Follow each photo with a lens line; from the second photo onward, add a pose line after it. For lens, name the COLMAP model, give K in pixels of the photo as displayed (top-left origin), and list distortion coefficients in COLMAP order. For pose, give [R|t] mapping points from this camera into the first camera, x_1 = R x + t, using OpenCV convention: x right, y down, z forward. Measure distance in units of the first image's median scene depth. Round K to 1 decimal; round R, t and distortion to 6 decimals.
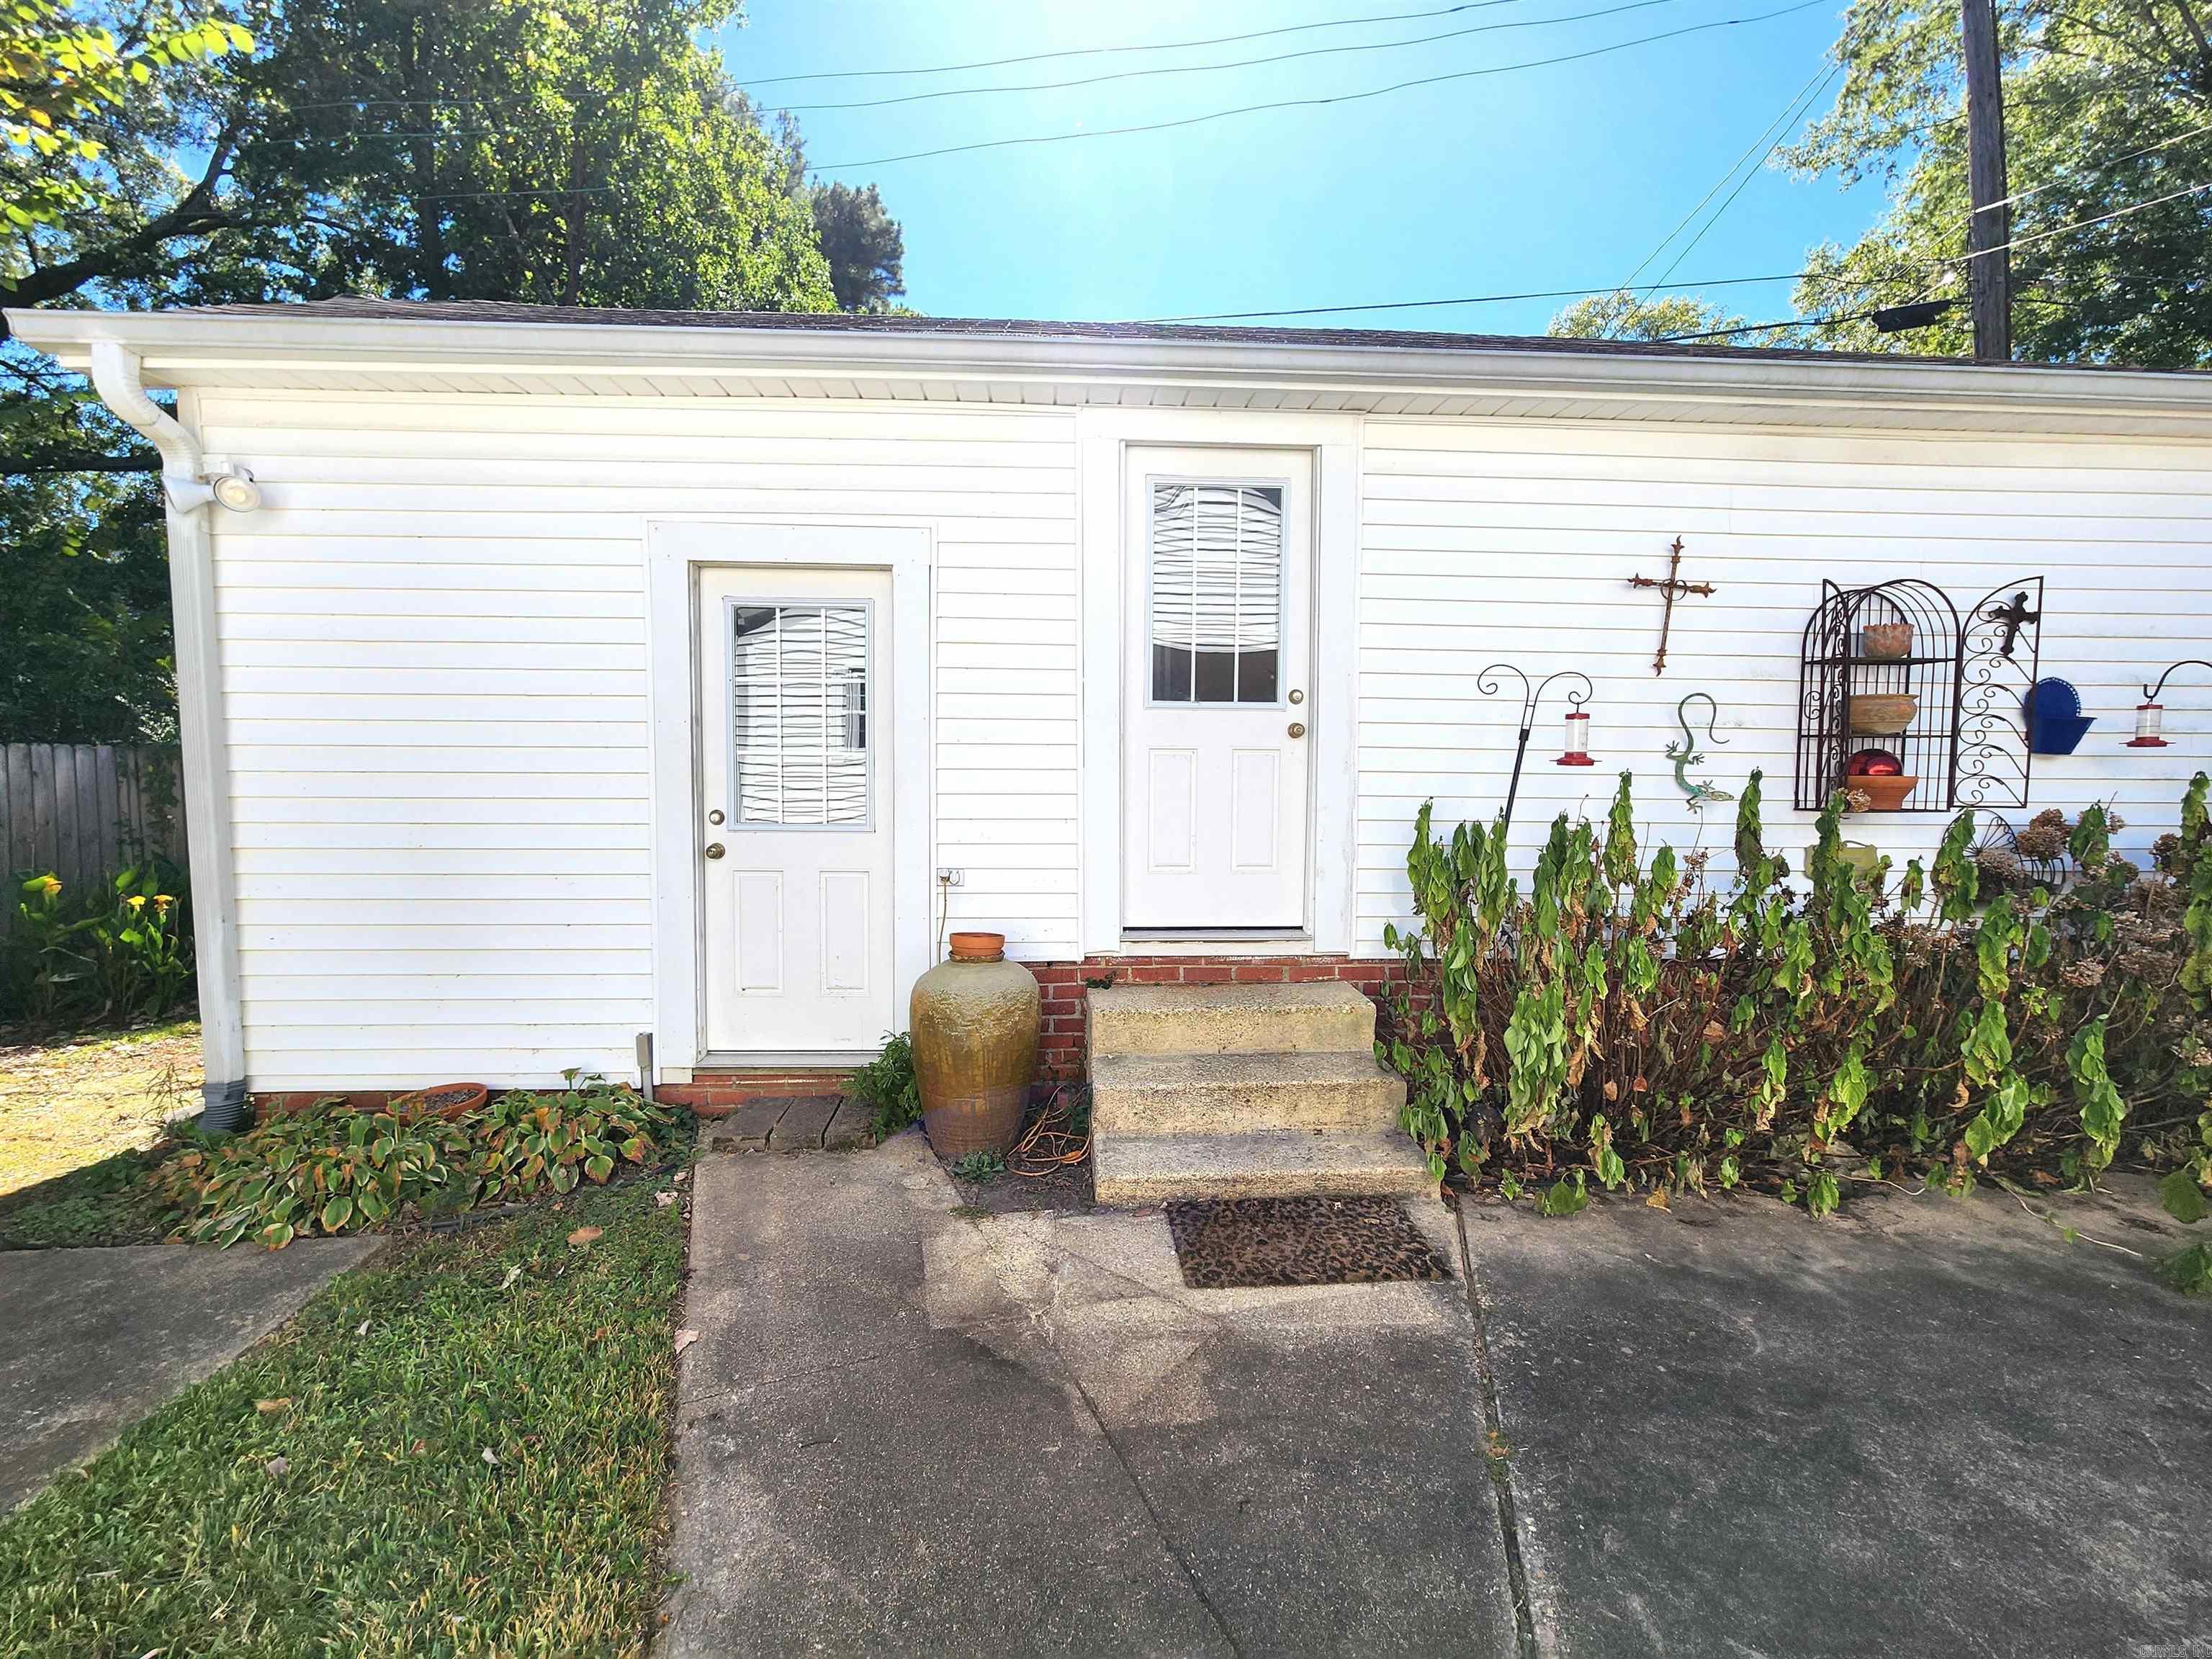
lens RADIAL K [[909.1, 0, 1092.3], [0, 909.1, 825.0], [0, 0, 1]] dist [0.001073, 0.000202]
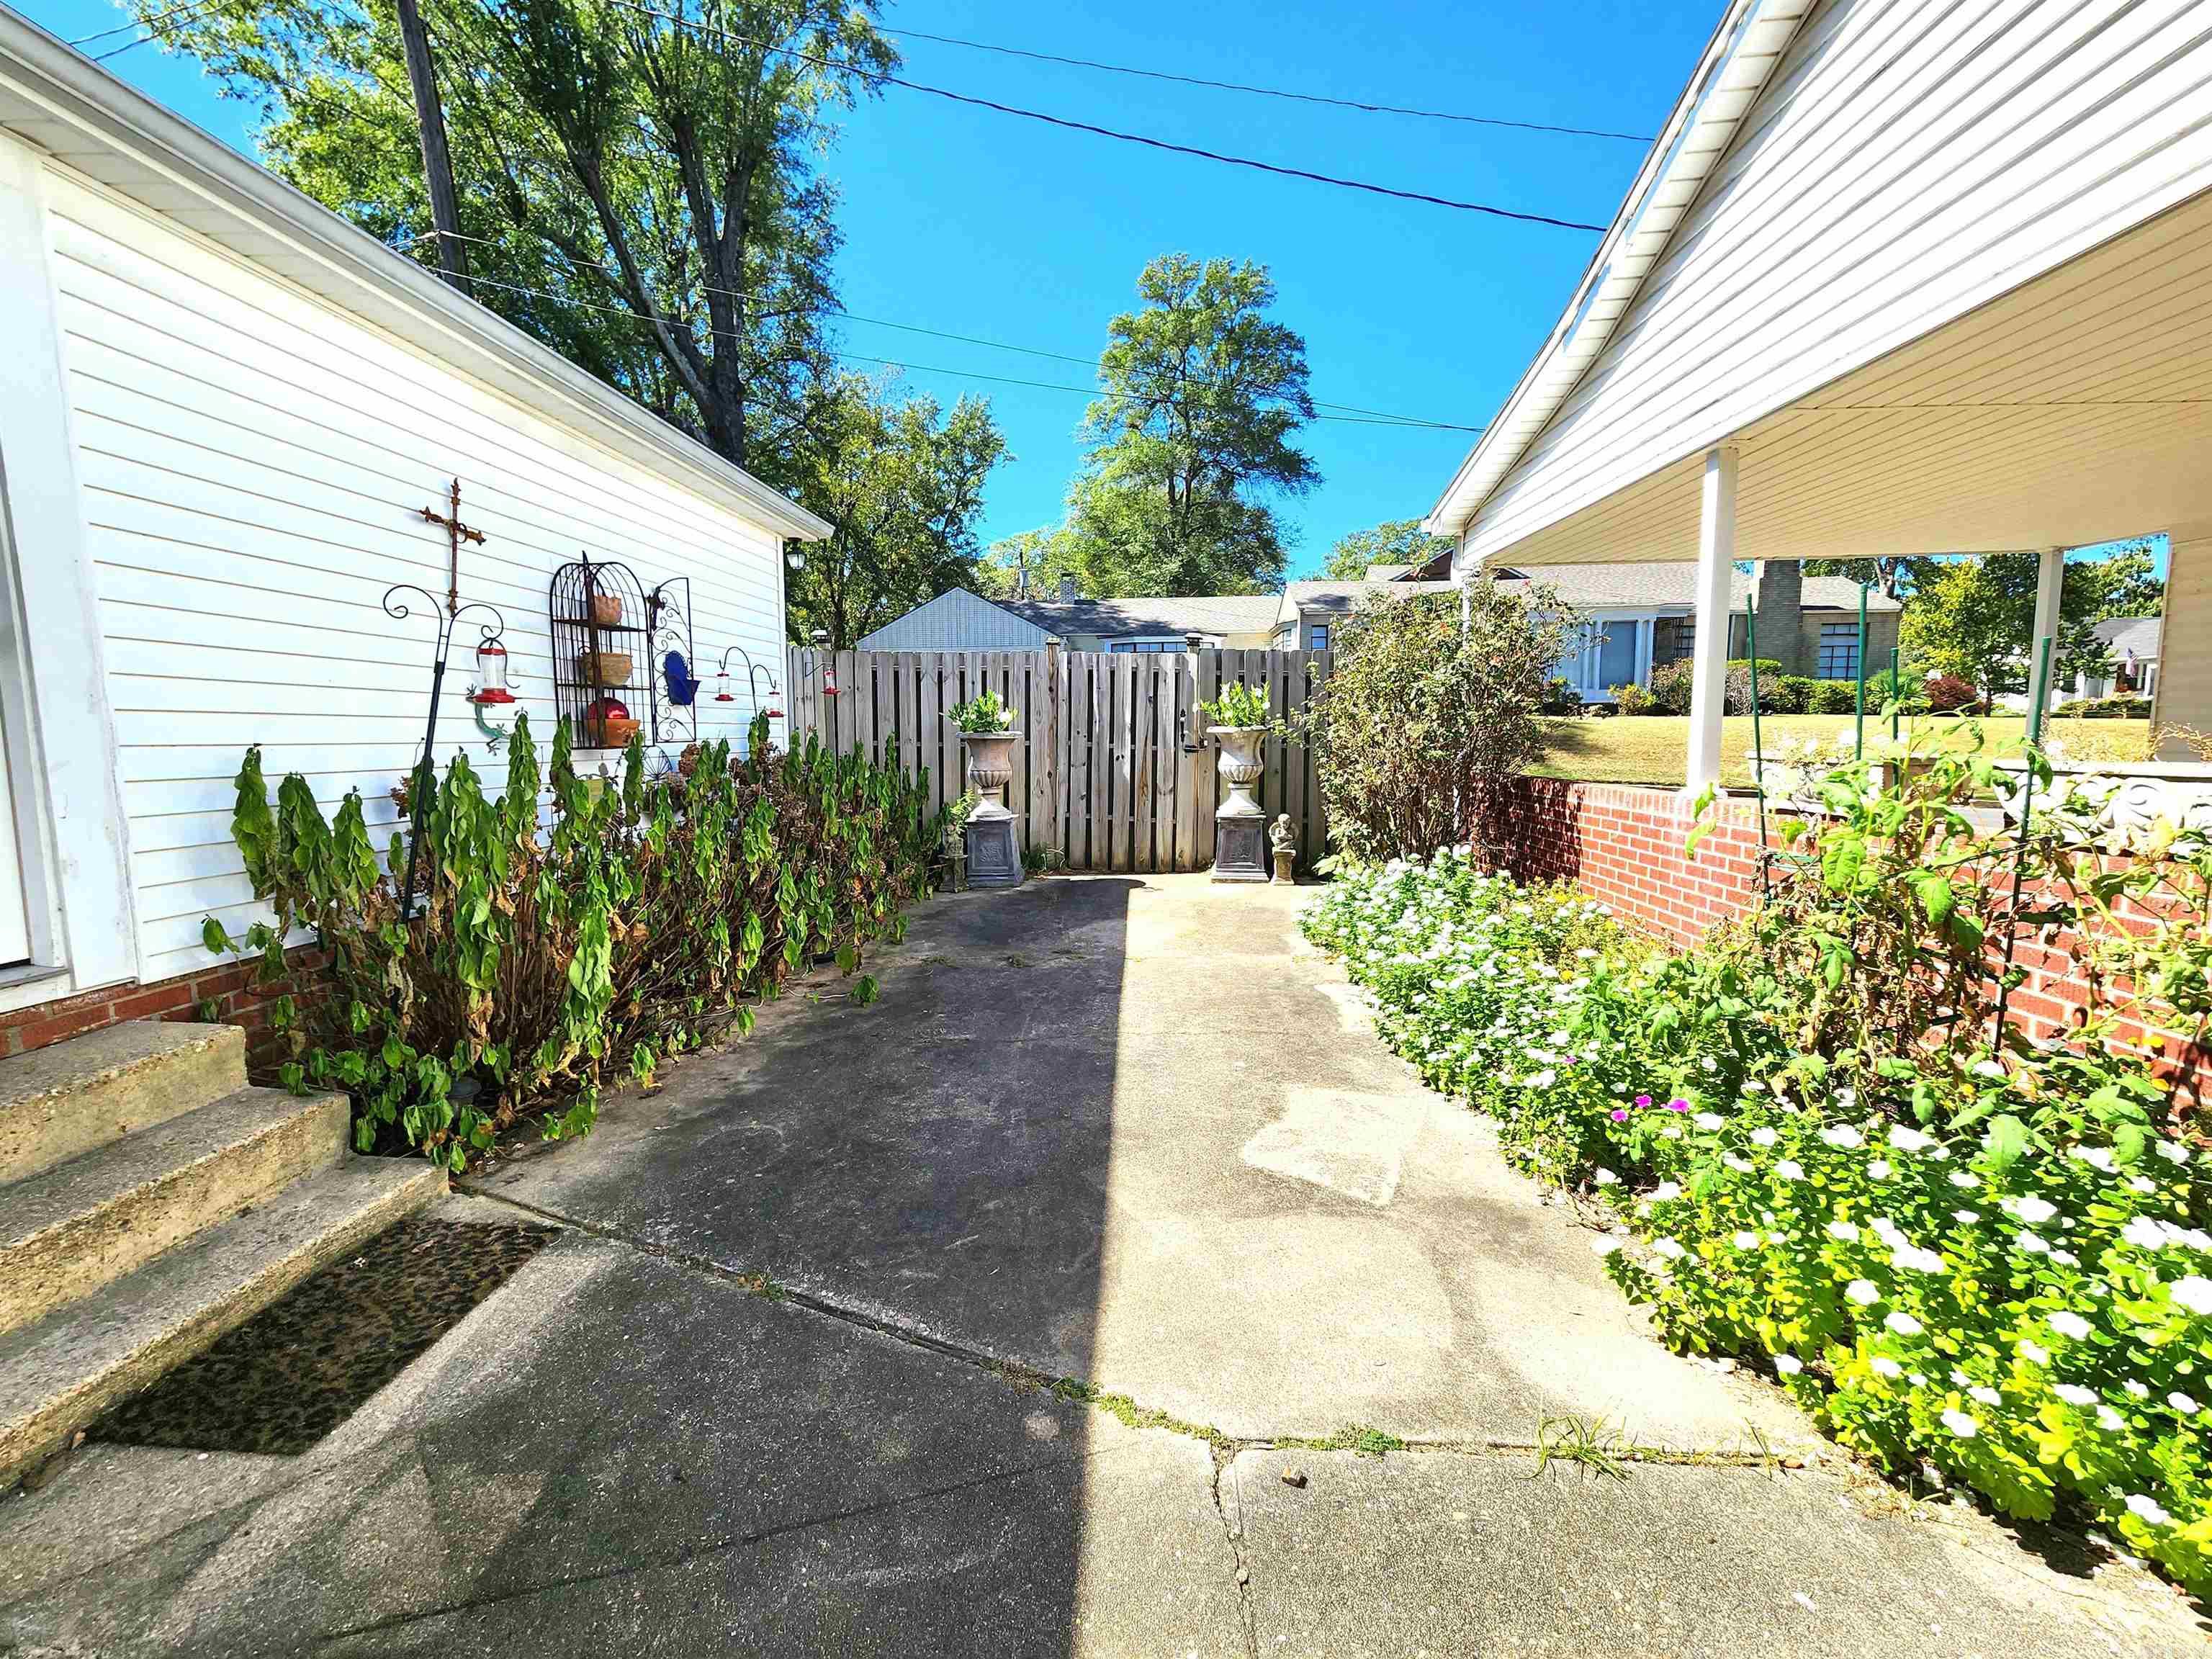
lens RADIAL K [[909.1, 0, 1092.4], [0, 909.1, 820.7], [0, 0, 1]] dist [0.001073, 0.000202]
pose [[0.123508, -0.106055, 0.986660, -0.305600], [0.071442, 0.992643, 0.097755, 0.009202], [-0.989769, 0.058416, 0.130176, 0.203727]]
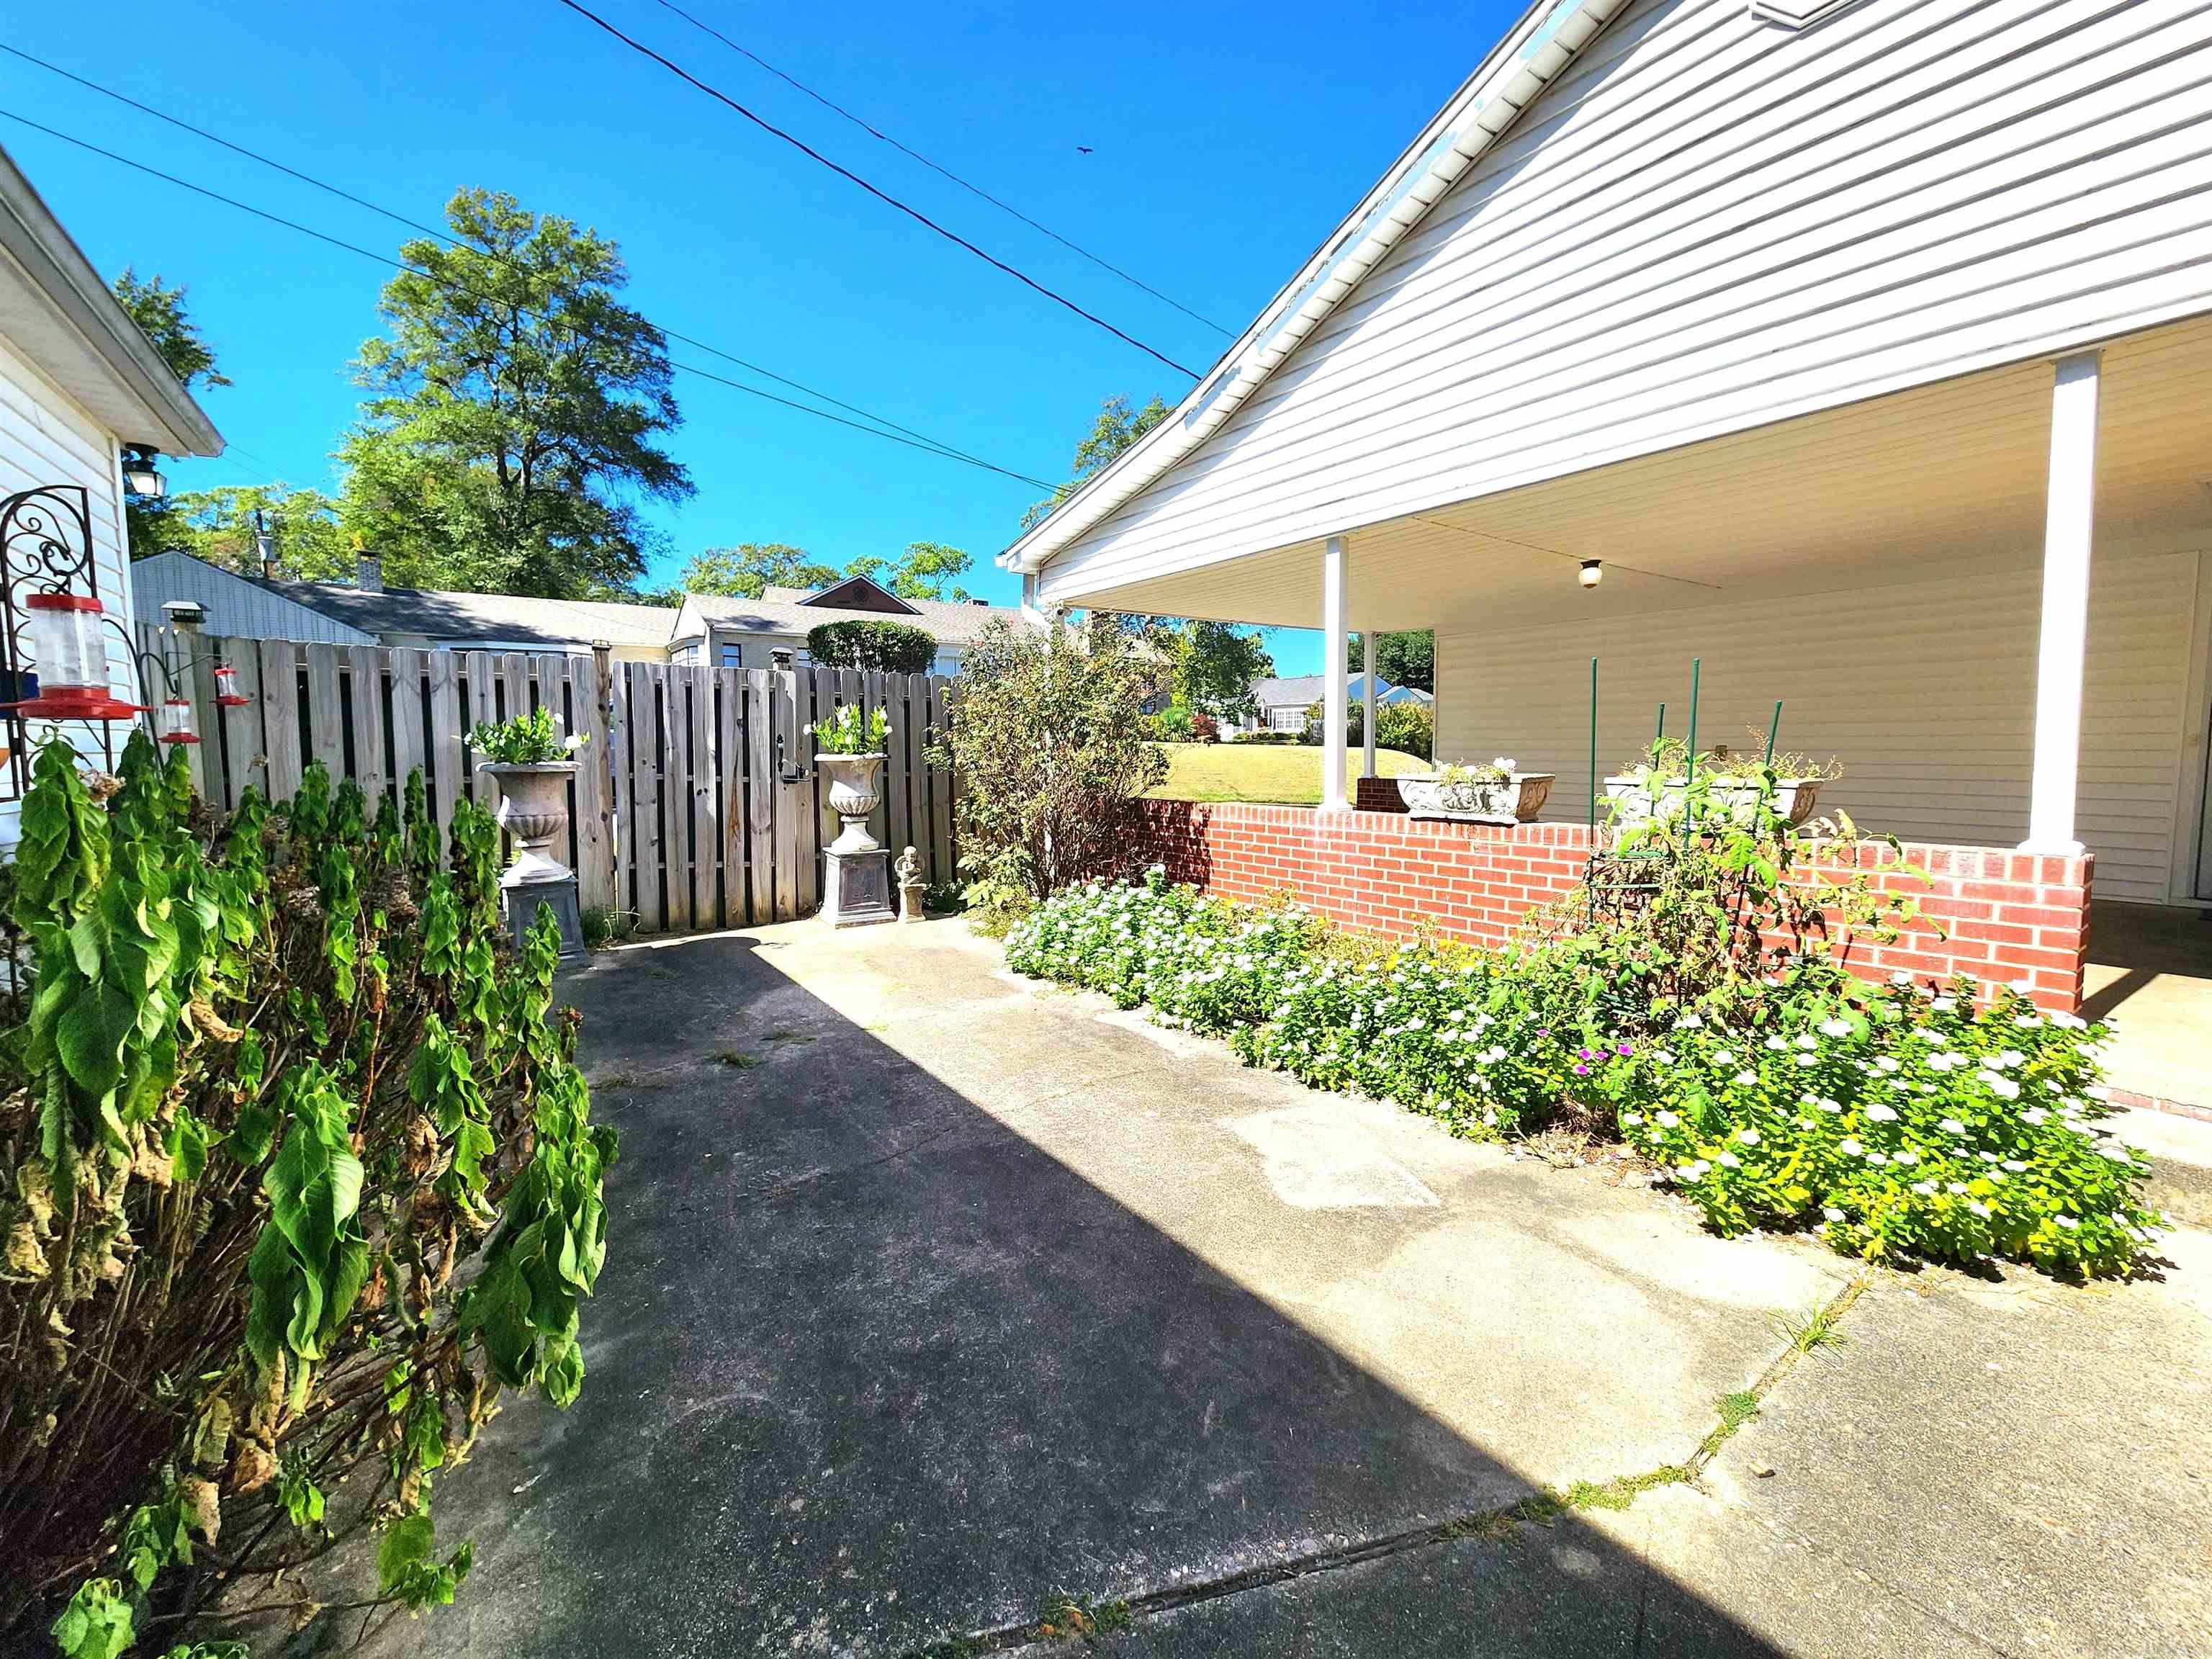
lens RADIAL K [[909.1, 0, 1087.5], [0, 909.1, 820.5], [0, 0, 1]] dist [0.001073, 0.000202]
pose [[-0.530971, -0.069526, 0.844533, -0.080708], [0.059642, 0.991091, 0.119089, -0.033889], [-0.845289, 0.113603, -0.522093, 0.686463]]
